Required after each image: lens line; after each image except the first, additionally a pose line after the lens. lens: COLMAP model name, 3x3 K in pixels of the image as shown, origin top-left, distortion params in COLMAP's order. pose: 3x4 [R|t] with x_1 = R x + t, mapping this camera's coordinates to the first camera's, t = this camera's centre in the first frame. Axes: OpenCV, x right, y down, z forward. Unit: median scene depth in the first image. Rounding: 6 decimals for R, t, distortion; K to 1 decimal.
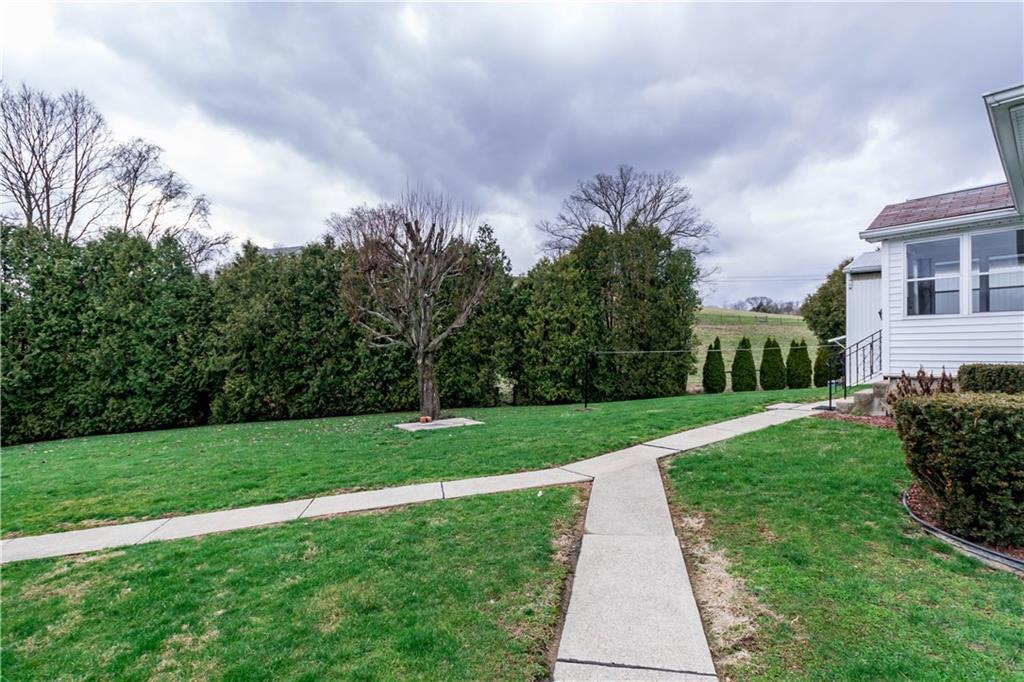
lens RADIAL K [[480.4, 0, 514.9], [0, 480.4, 340.6], [0, 0, 1]] dist [-0.004756, 0.002364]
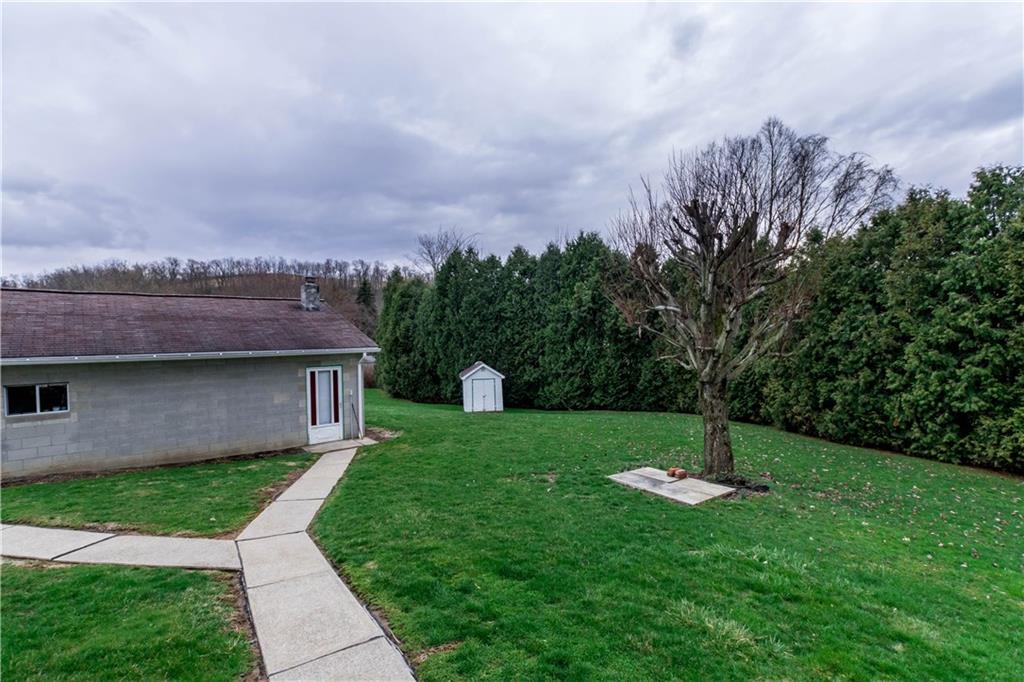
lens RADIAL K [[480.4, 0, 511.9], [0, 480.4, 348.0], [0, 0, 1]] dist [-0.004756, 0.002364]
pose [[0.050459, 0.034347, -0.998135, 0.320087], [0.014141, 0.999284, 0.035101, -0.028428], [0.998626, -0.015886, 0.049938, 0.431754]]
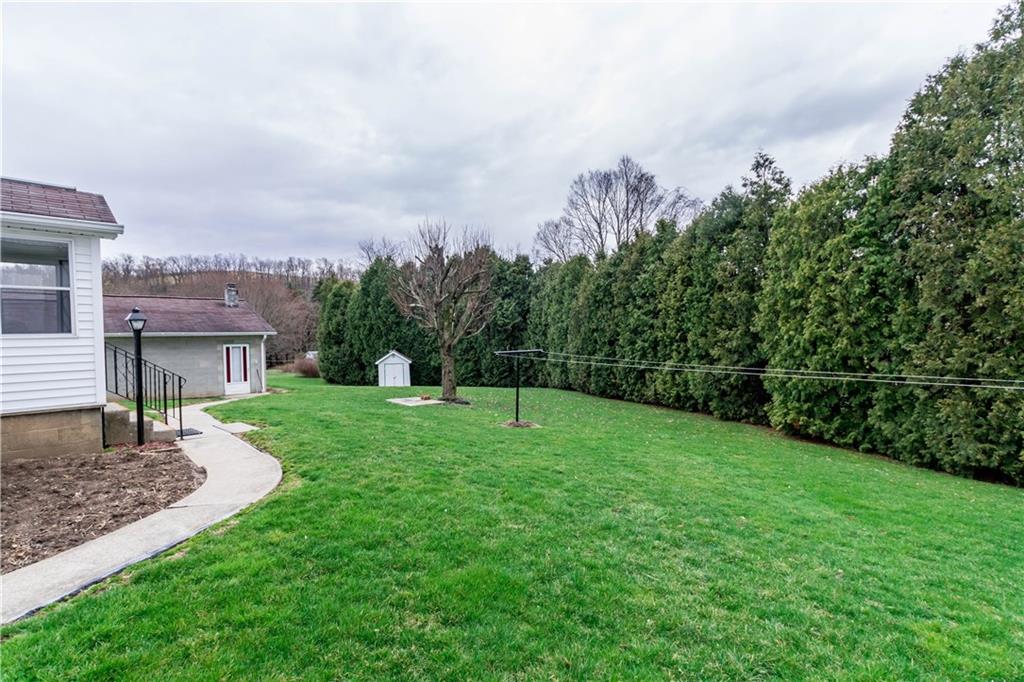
lens RADIAL K [[480.4, 0, 513.1], [0, 480.4, 348.7], [0, 0, 1]] dist [-0.004756, 0.002364]
pose [[0.112849, 0.038131, -0.992880, 0.709254], [0.013942, 0.999104, 0.039954, -0.004862], [0.993514, -0.018351, 0.112217, 0.669616]]
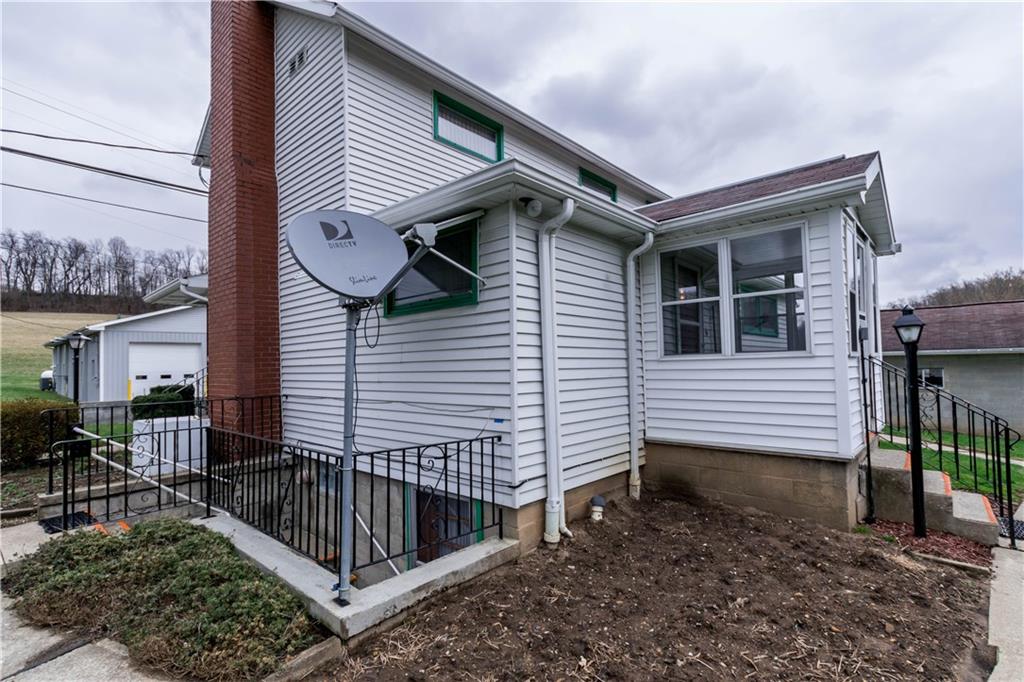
lens RADIAL K [[480.4, 0, 513.0], [0, 480.4, 346.3], [0, 0, 1]] dist [-0.004756, 0.002364]
pose [[-0.990594, 0.021618, -0.135113, 0.539546], [0.027387, 0.998784, -0.040985, -0.003055], [0.134063, -0.044300, -0.989982, 0.624701]]
